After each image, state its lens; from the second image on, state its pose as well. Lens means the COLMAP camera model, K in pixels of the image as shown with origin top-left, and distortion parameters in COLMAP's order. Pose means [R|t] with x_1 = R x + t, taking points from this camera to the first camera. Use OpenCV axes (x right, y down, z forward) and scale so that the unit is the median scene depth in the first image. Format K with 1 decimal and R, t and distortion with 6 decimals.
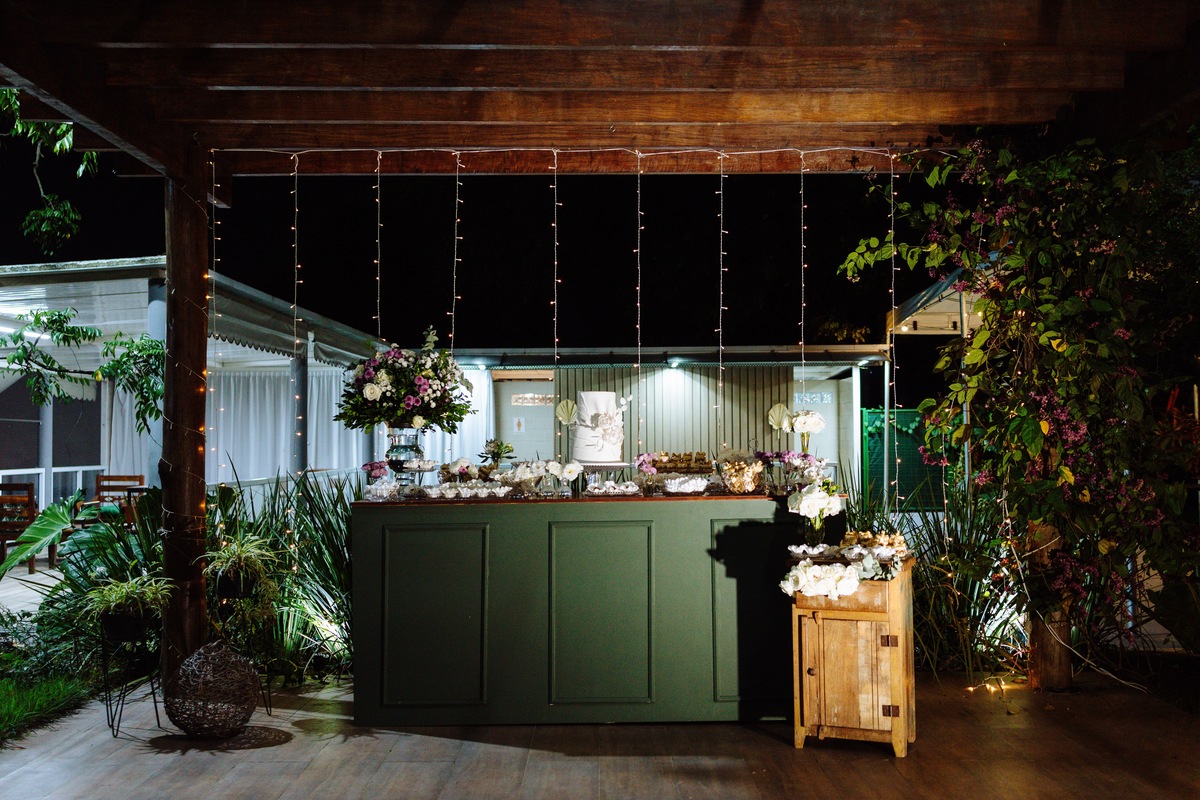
lens RADIAL K [[1182.5, 0, 609.0], [0, 1182.5, 377.8], [0, 0, 1]] dist [0.041765, 0.015287]
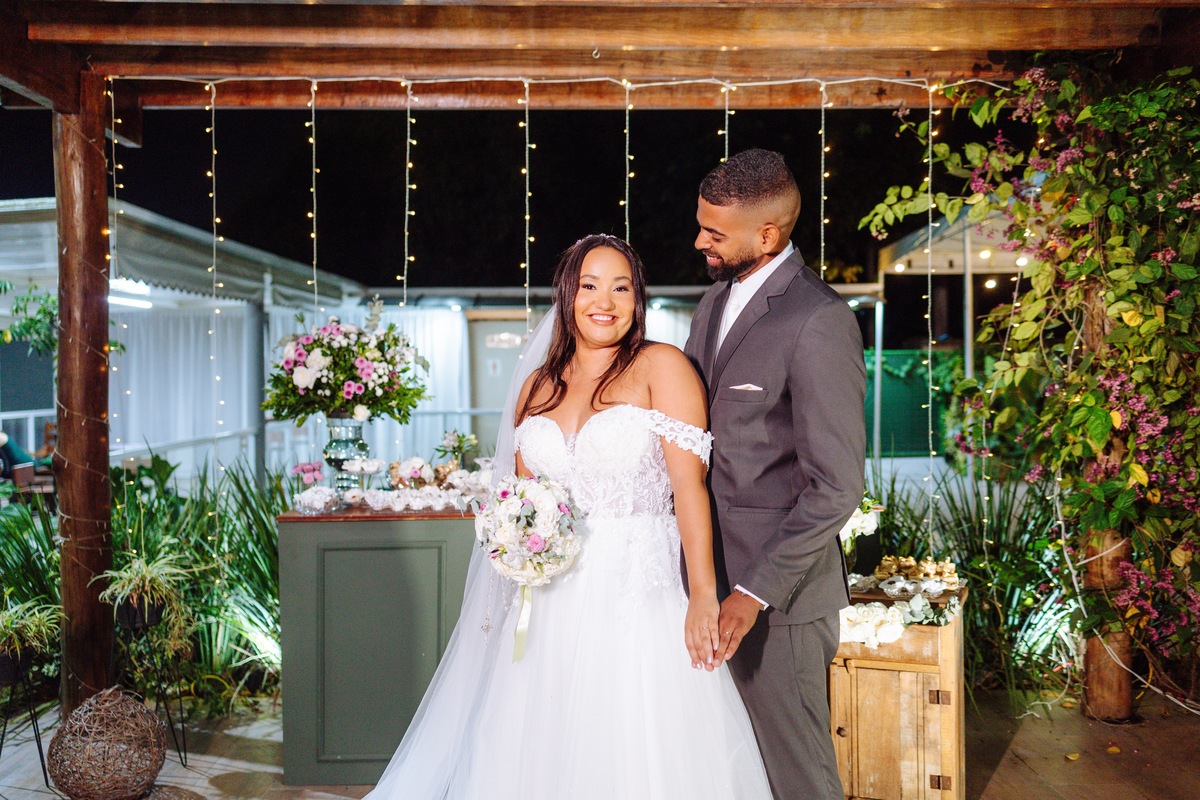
lens RADIAL K [[1182.5, 0, 609.0], [0, 1182.5, 377.8], [0, 0, 1]] dist [0.041765, 0.015287]
pose [[0.999846, -0.001265, 0.017531, -0.002510], [0.000221, 0.998231, 0.059456, -0.036128], [-0.017575, -0.059443, 0.998077, 0.171394]]
